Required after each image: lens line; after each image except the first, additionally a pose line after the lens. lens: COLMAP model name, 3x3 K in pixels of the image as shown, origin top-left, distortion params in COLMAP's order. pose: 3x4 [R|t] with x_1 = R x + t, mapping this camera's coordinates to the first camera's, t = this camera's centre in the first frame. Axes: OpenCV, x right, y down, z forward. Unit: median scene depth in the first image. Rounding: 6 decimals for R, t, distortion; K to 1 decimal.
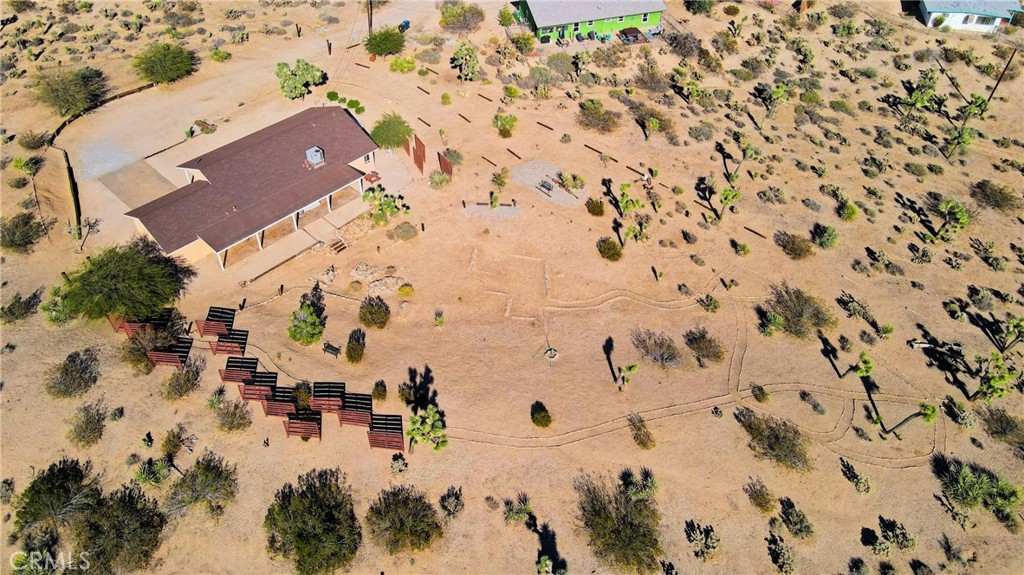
lens RADIAL K [[754.0, 0, 511.0], [0, 754.0, 286.8], [0, 0, 1]] dist [0.016257, 0.005449]
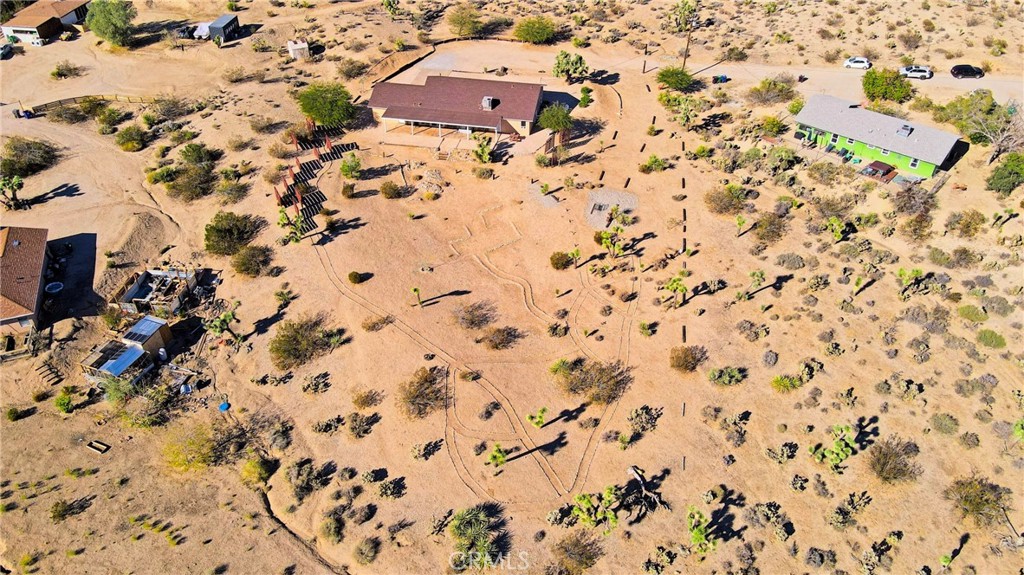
lens RADIAL K [[754.0, 0, 506.6], [0, 754.0, 289.9], [0, 0, 1]] dist [0.016257, 0.005449]
pose [[0.534111, 0.532658, -0.656507, 0.912274], [-0.574632, 0.798323, 0.180220, -0.181149], [0.620100, 0.280992, 0.732475, 0.116373]]
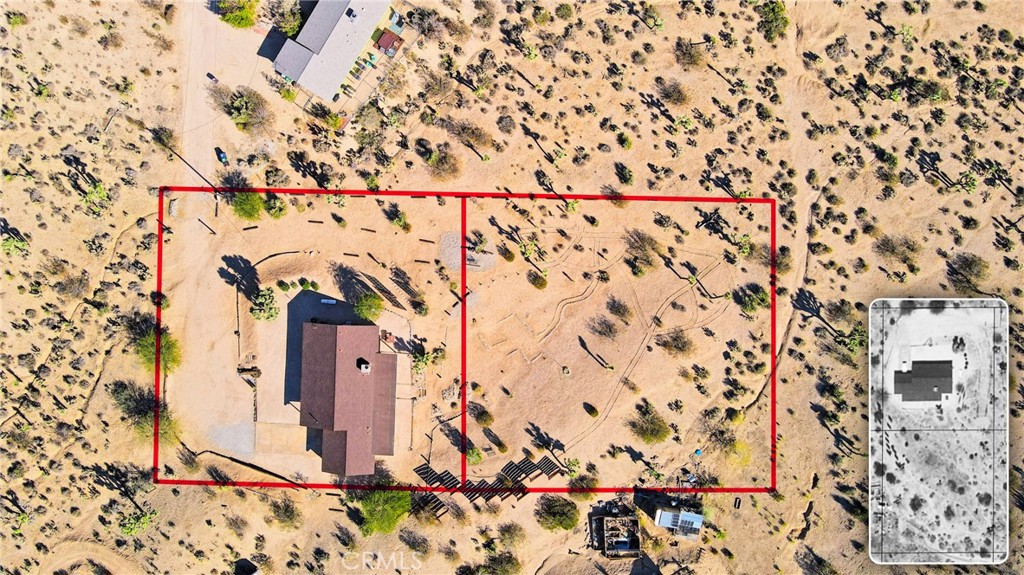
lens RADIAL K [[754.0, 0, 507.8], [0, 754.0, 282.9], [0, 0, 1]] dist [0.016257, 0.005449]
pose [[0.748880, -0.662274, -0.023914, 0.123419], [0.462404, 0.496342, 0.734729, -1.377718], [-0.474722, -0.561282, 0.677939, -0.114003]]
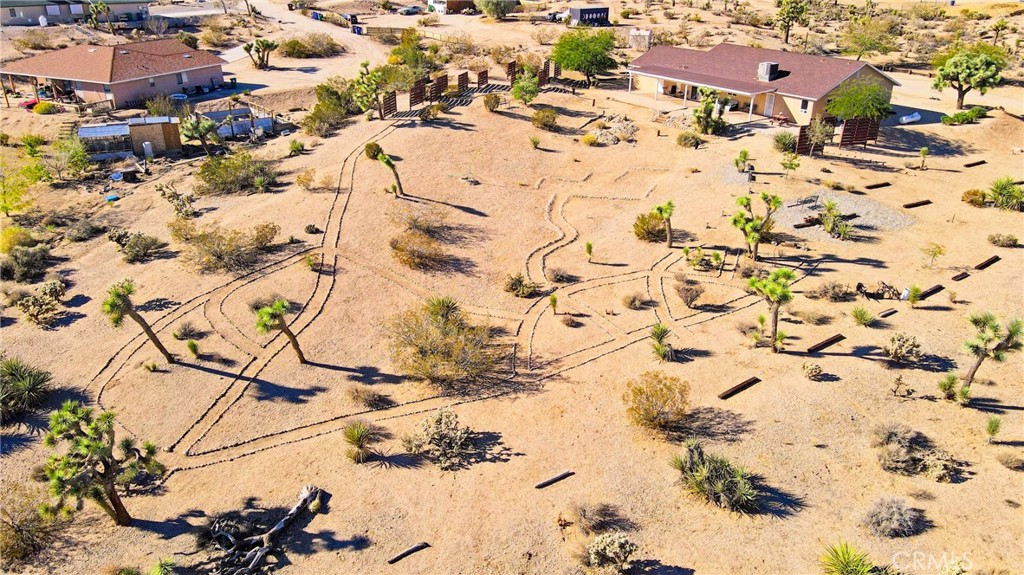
lens RADIAL K [[754.0, 0, 502.5], [0, 754.0, 284.5], [0, 0, 1]] dist [0.016257, 0.005449]
pose [[-0.230095, 0.405566, -0.884631, 0.782880], [-0.661985, 0.601077, 0.447753, -0.231460], [0.713325, 0.688638, 0.130174, 0.895298]]
